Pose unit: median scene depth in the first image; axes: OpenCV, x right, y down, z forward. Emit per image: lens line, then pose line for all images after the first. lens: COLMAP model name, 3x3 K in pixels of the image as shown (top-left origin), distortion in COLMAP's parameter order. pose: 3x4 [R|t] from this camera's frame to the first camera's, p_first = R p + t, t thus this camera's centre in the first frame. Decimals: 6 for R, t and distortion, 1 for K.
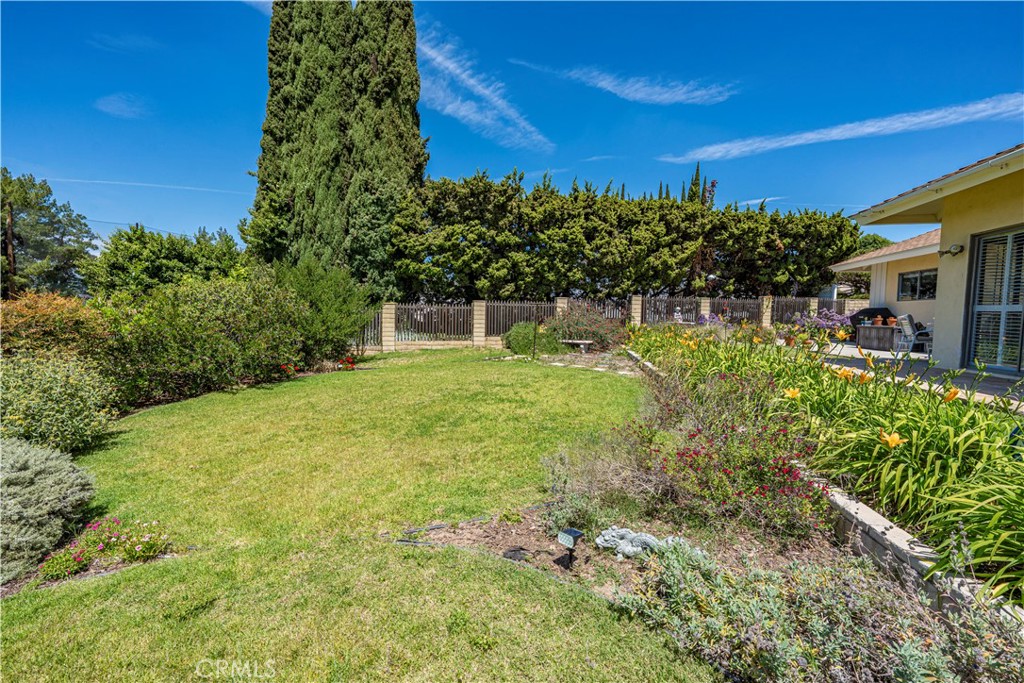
lens RADIAL K [[412.8, 0, 494.2], [0, 412.8, 338.6], [0, 0, 1]] dist [0.000710, 0.000072]
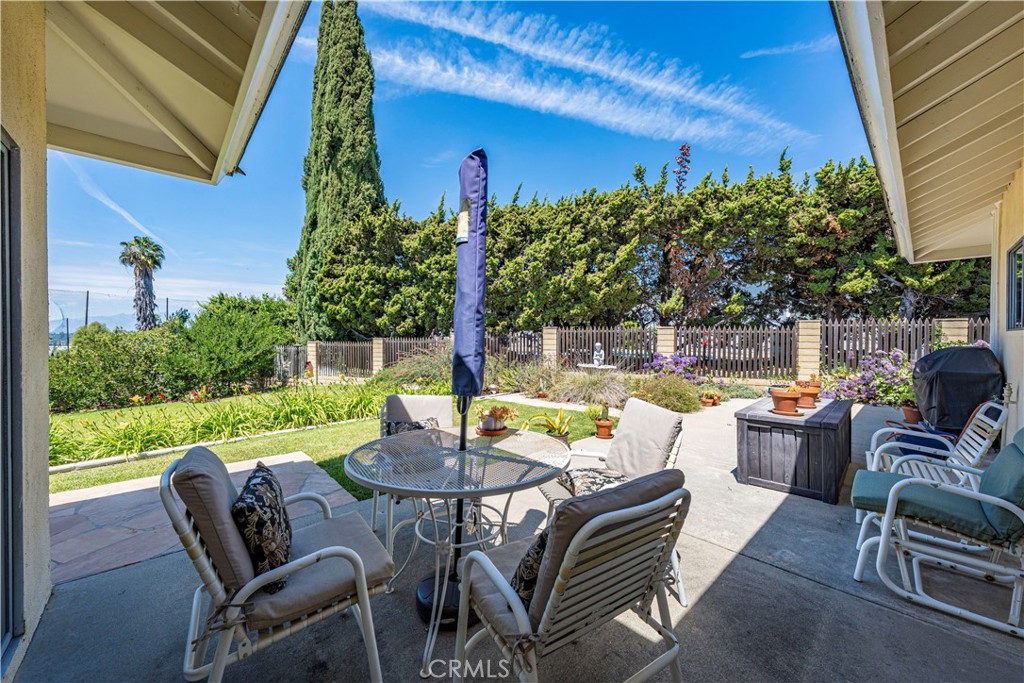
lens RADIAL K [[377.6, 0, 512.0], [0, 377.6, 341.5], [0, 0, 1]] dist [-0.001335, -0.000034]
pose [[0.818284, -0.004499, -0.574796, 0.722957], [-0.023529, 0.998869, -0.041315, -0.051732], [0.574332, 0.047331, 0.817253, 0.424576]]
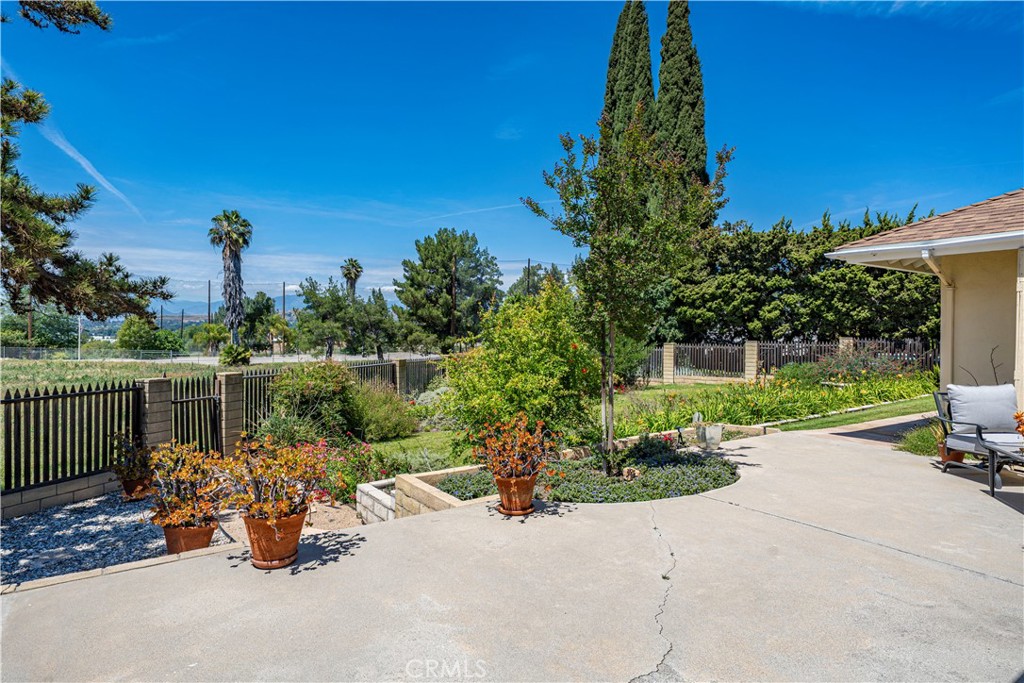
lens RADIAL K [[576.1, 0, 512.9], [0, 576.1, 331.1], [0, 0, 1]] dist [0.001287, 0.000045]
pose [[0.734154, -0.005354, -0.678962, 0.508962], [-0.037343, 0.998137, -0.048250, -0.021314], [0.677955, 0.060778, 0.732587, -0.505428]]
